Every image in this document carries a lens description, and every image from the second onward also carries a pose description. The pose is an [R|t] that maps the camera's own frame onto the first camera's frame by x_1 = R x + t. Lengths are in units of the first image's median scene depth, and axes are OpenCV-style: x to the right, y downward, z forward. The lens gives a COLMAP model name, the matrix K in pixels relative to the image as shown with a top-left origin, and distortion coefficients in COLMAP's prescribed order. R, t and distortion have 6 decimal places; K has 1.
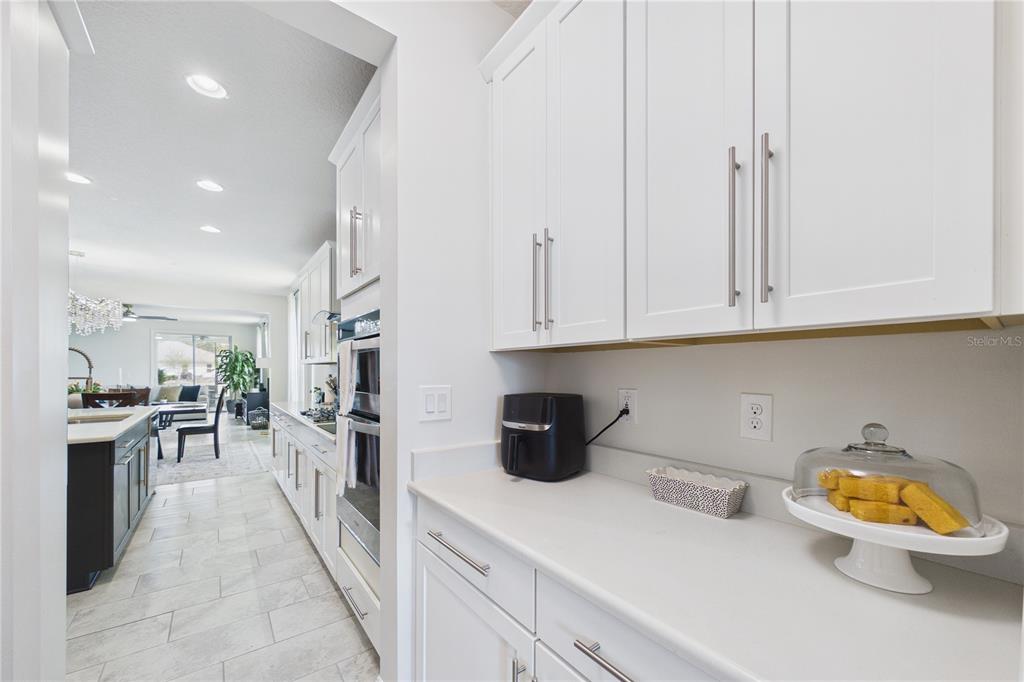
lens RADIAL K [[391.9, 0, 511.9], [0, 391.9, 374.6], [0, 0, 1]] dist [0.000262, 0.000107]
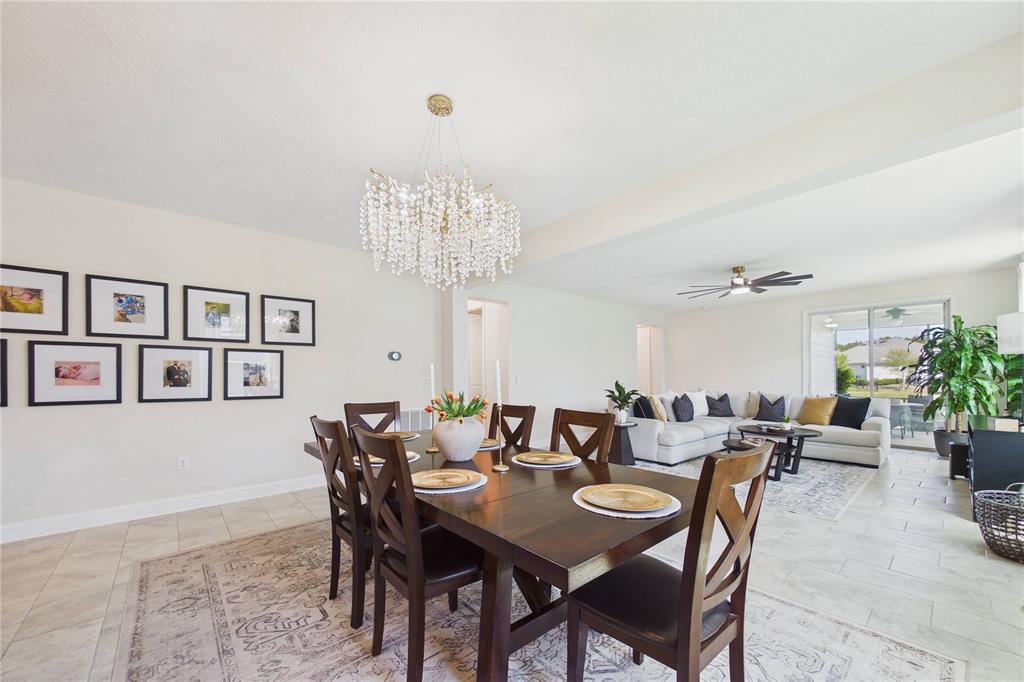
lens RADIAL K [[391.9, 0, 511.9], [0, 391.9, 374.6], [0, 0, 1]] dist [0.000262, 0.000107]
pose [[0.067194, -0.004973, -0.997728, -0.275100], [-0.001192, 0.999986, -0.005065, -0.000516], [0.997739, 0.001529, 0.067187, 0.440495]]
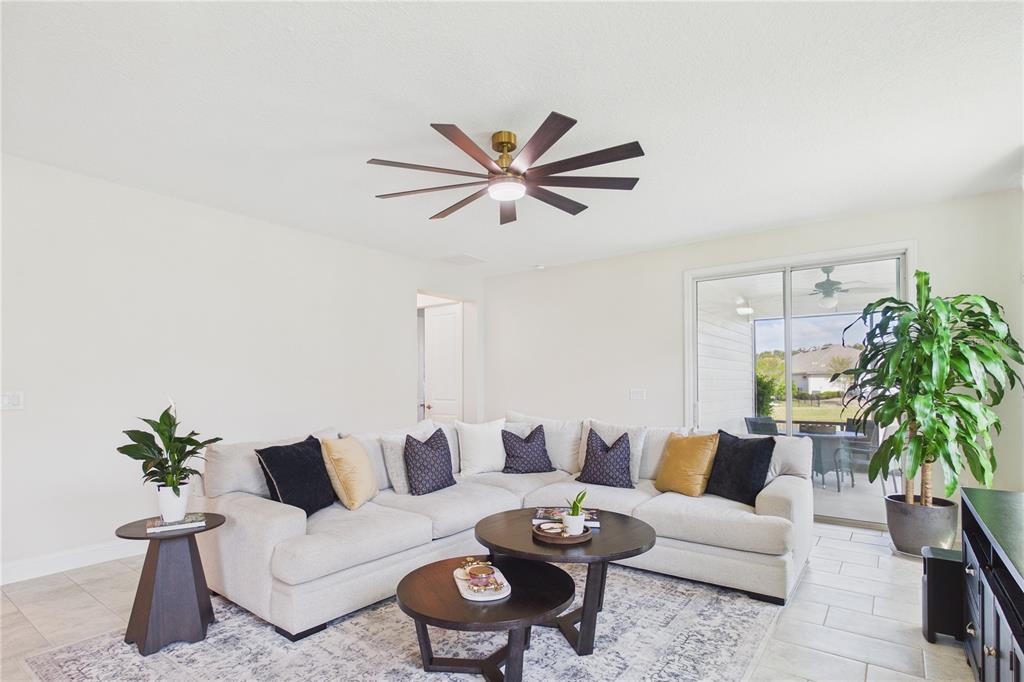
lens RADIAL K [[516.5, 0, 509.1], [0, 516.5, 377.7], [0, 0, 1]] dist [0.000596, 0.000206]
pose [[0.272125, -0.019360, -0.962067, -0.476434], [-0.002187, 0.999783, -0.020738, -0.003271], [0.962260, 0.007748, 0.272023, 0.678998]]
